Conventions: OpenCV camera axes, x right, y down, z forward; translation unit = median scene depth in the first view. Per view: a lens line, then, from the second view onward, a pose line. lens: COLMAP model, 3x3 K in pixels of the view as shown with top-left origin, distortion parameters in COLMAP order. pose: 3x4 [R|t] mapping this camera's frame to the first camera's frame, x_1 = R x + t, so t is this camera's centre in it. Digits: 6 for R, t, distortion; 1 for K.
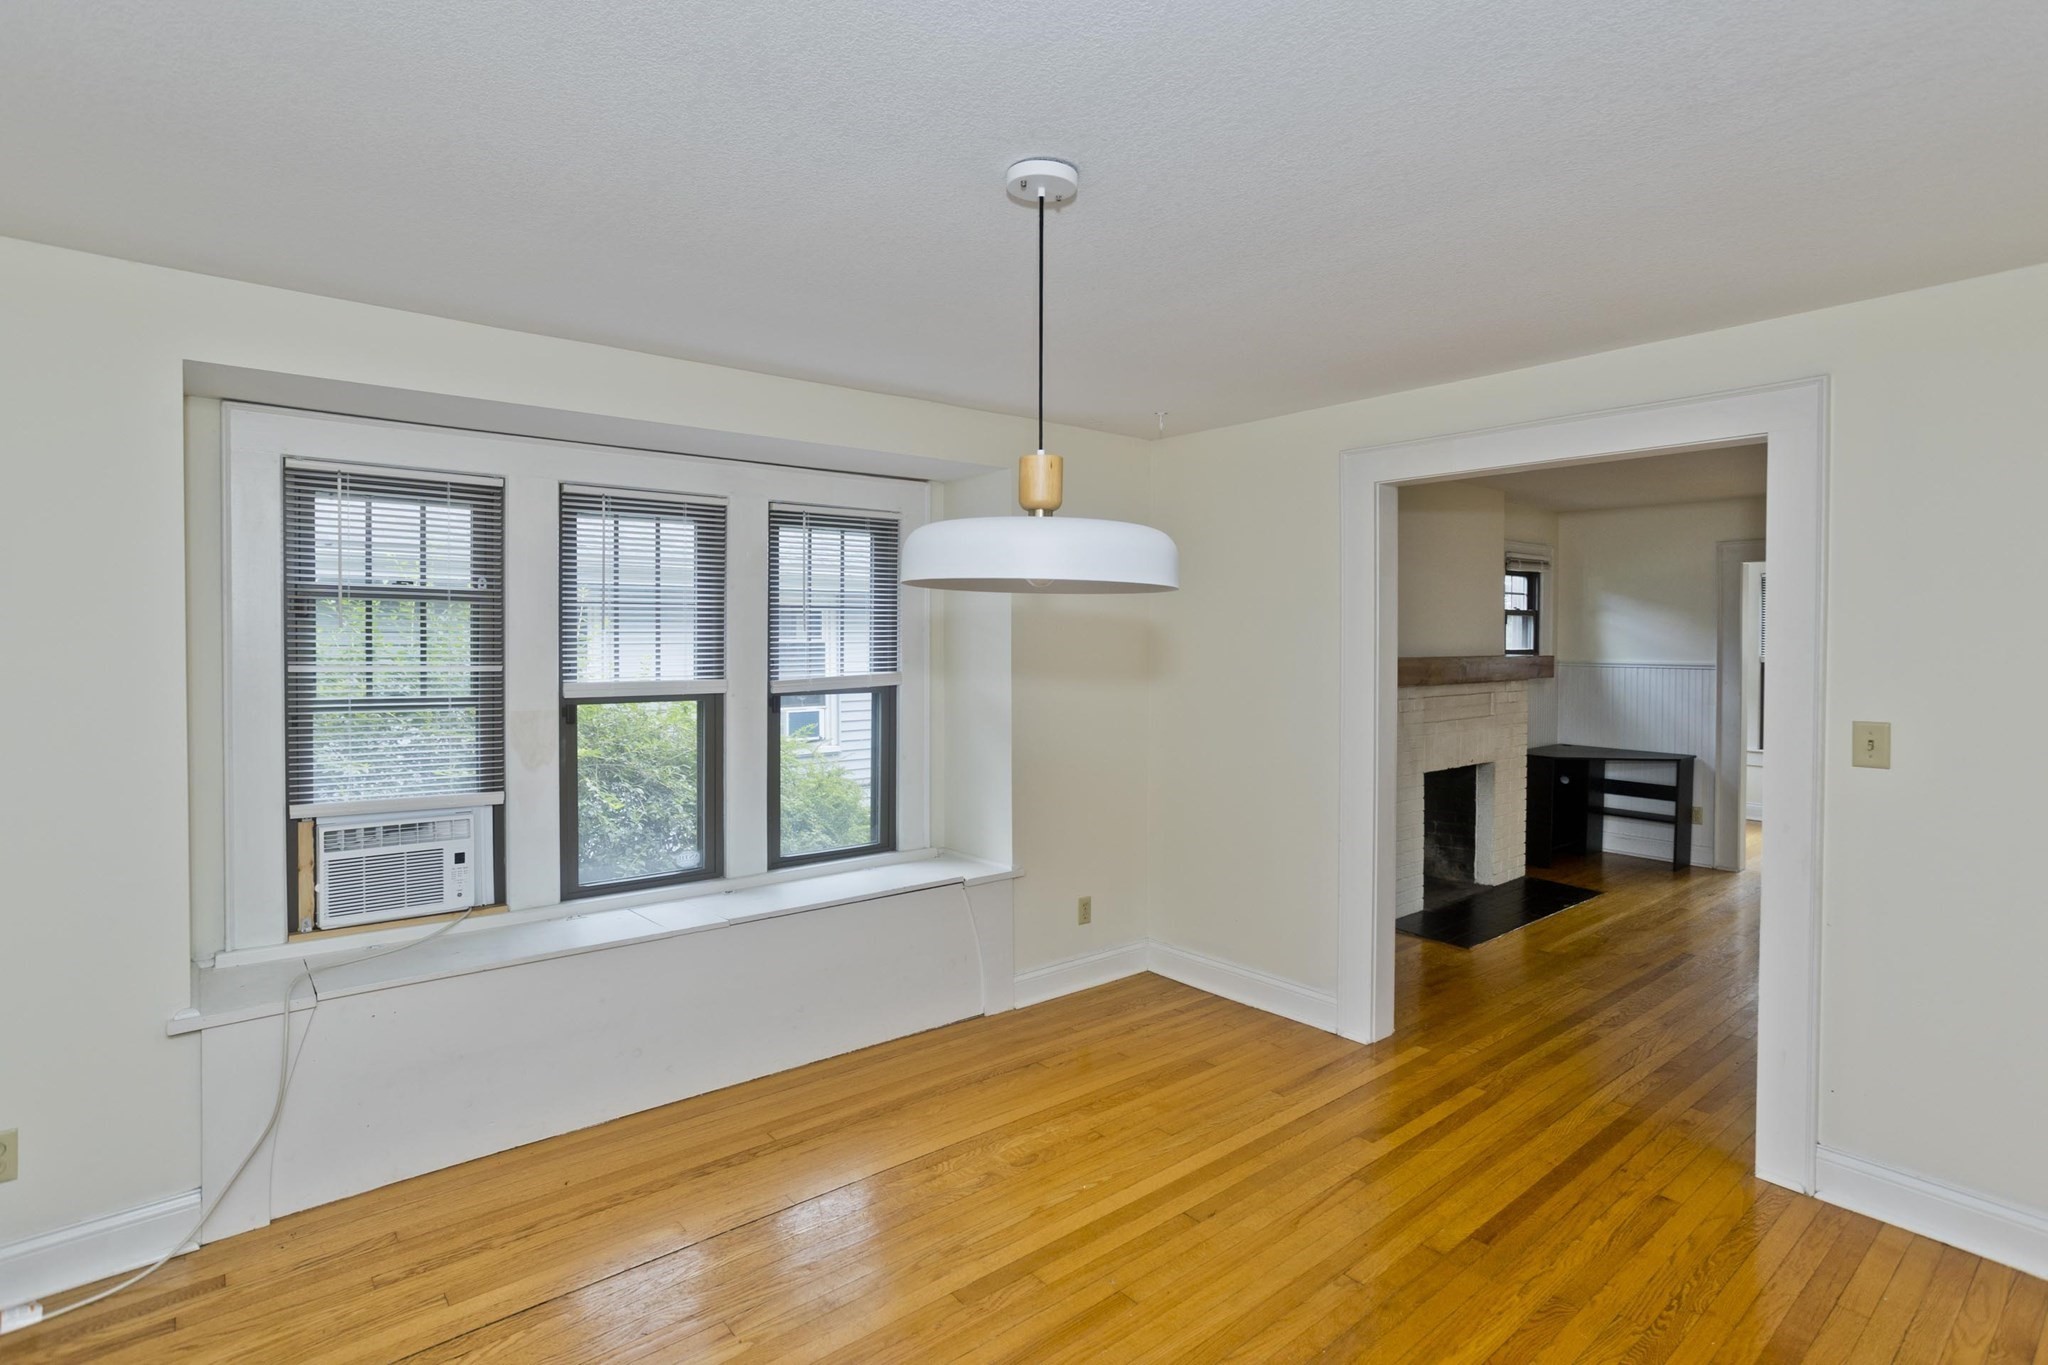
lens RADIAL K [[1026.6, 0, 1026.8], [0, 1026.6, 648.2], [0, 0, 1]] dist [-0.057177, 0.033325]
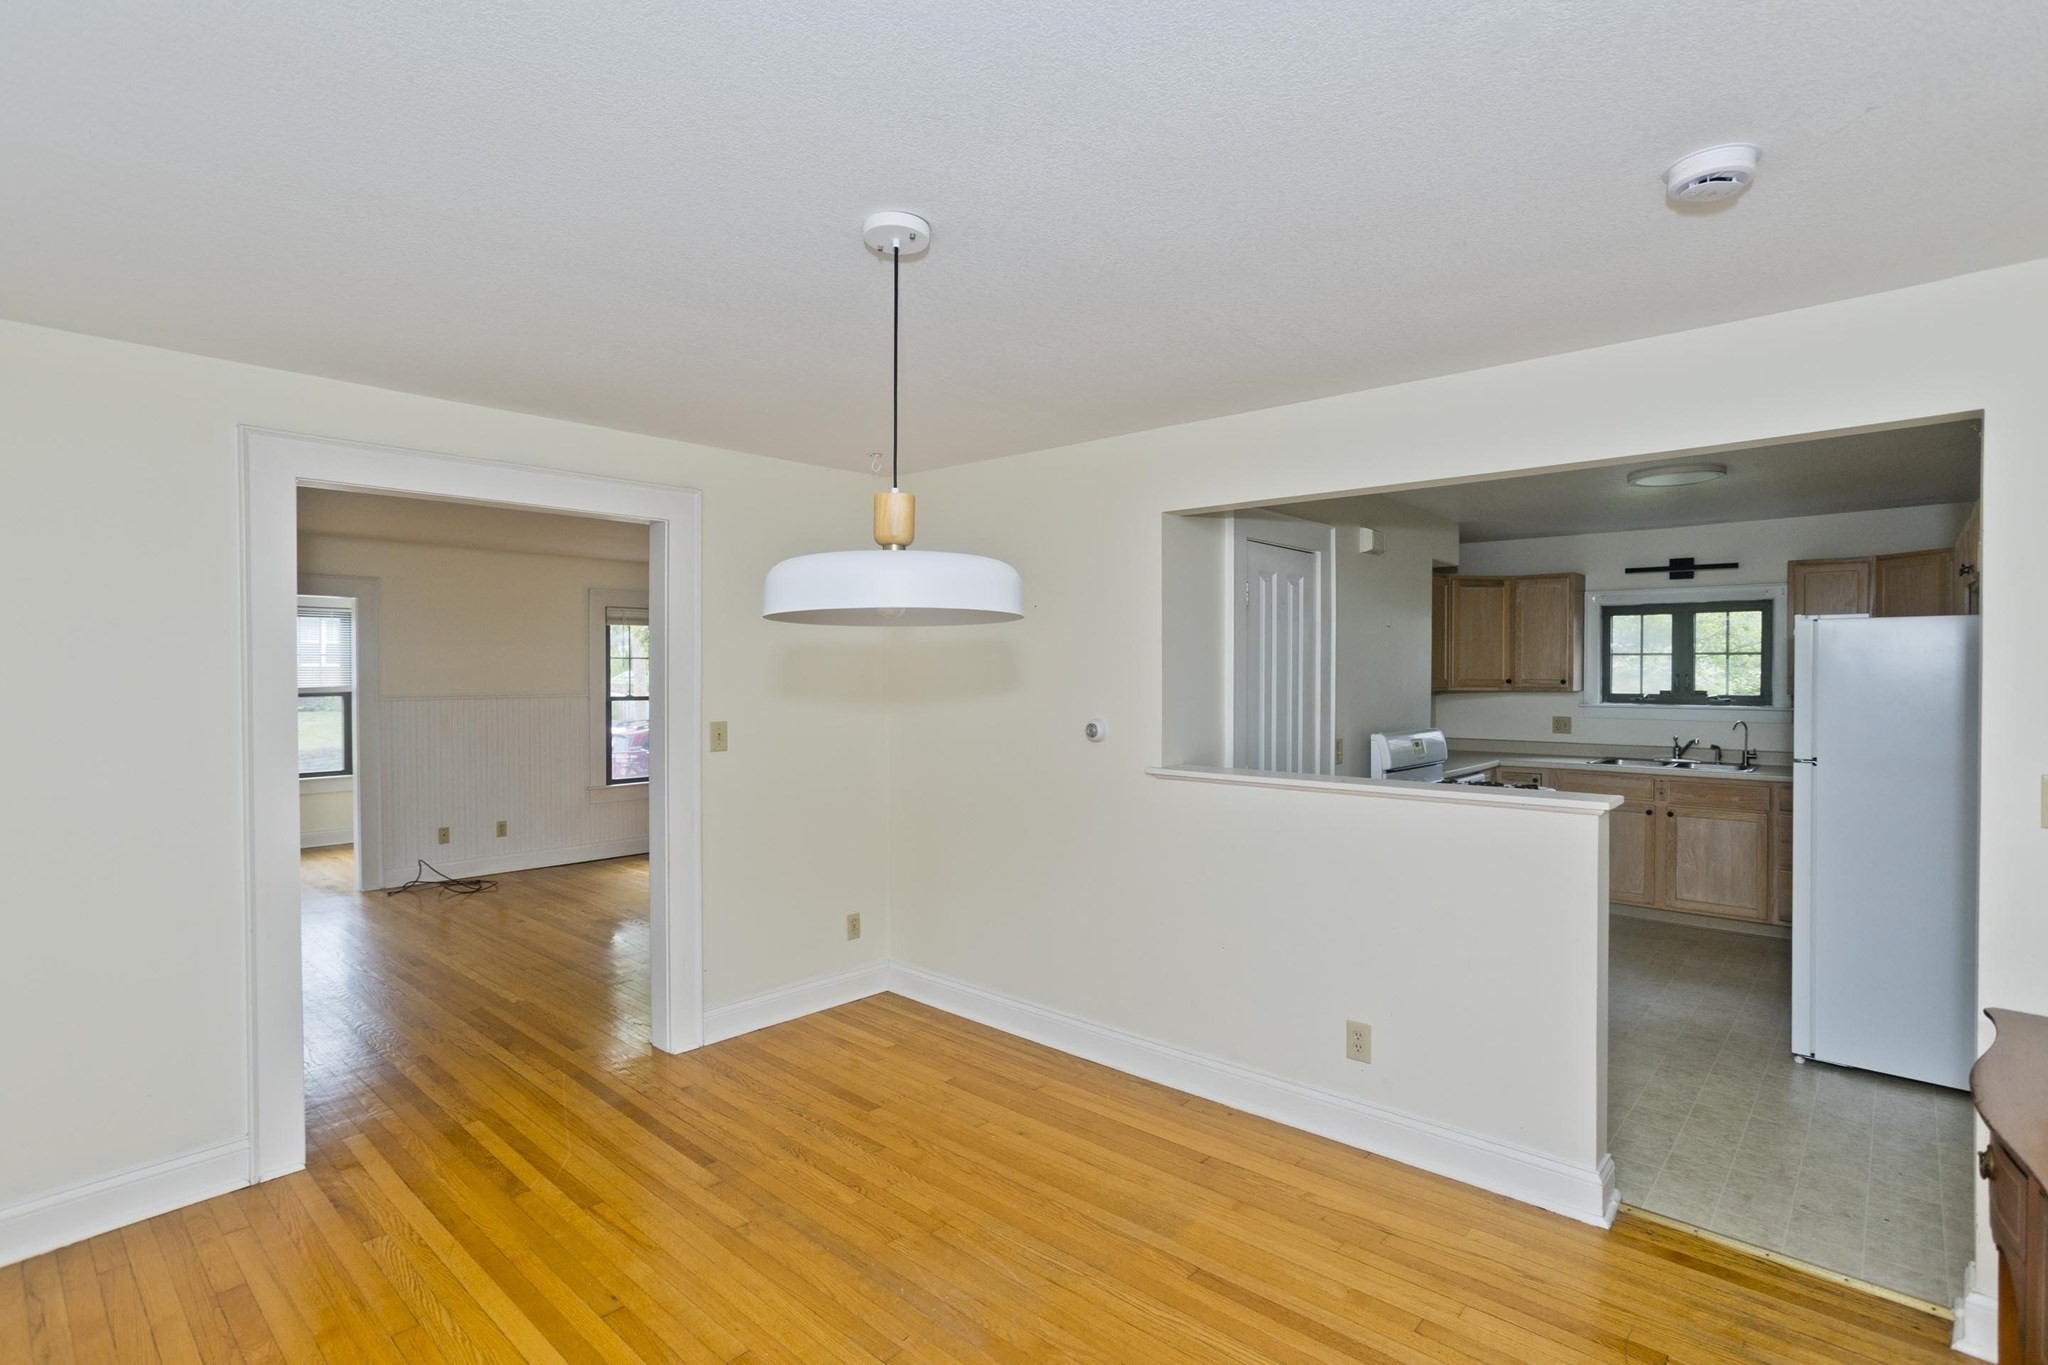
lens RADIAL K [[1010.2, 0, 1037.3], [0, 1010.2, 685.8], [0, 0, 1]] dist [-0.056823, 0.033682]
pose [[-0.160764, -0.020001, 0.986790, -0.749050], [0.016006, 0.999610, 0.022869, -0.009076], [-0.986863, 0.019471, -0.160381, 0.750162]]
